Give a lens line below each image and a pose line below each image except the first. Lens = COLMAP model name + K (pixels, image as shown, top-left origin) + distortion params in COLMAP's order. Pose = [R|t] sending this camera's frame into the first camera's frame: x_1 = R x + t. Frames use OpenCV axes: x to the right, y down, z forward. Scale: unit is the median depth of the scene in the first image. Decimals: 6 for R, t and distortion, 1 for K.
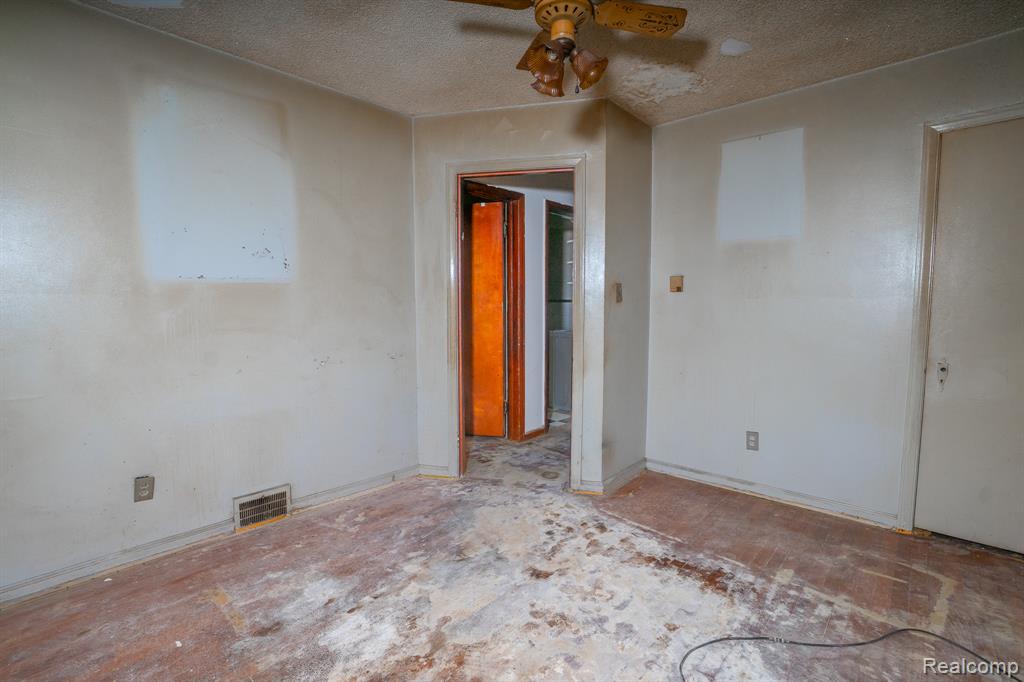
lens RADIAL K [[454.4, 0, 513.5], [0, 454.4, 341.0], [0, 0, 1]] dist [-0.072396, 0.025729]
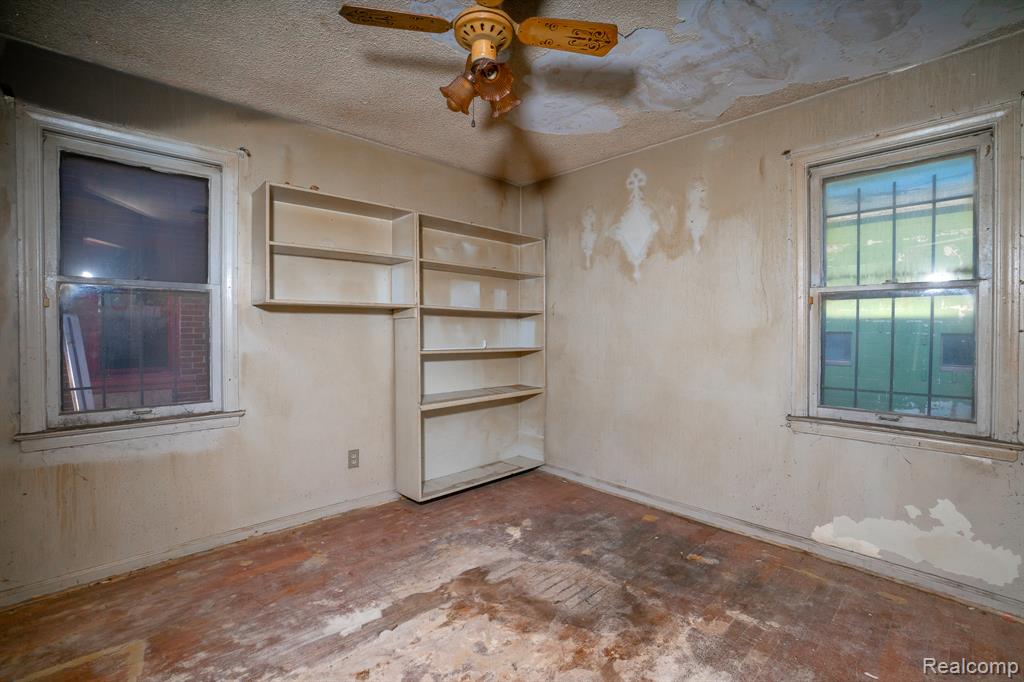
lens RADIAL K [[454.4, 0, 513.5], [0, 454.4, 341.0], [0, 0, 1]] dist [-0.072396, 0.025729]
pose [[-0.997529, -0.002763, 0.070195, -0.026638], [0.004420, 0.994777, 0.101974, -0.166283], [-0.070110, 0.102033, -0.992307, 2.004700]]
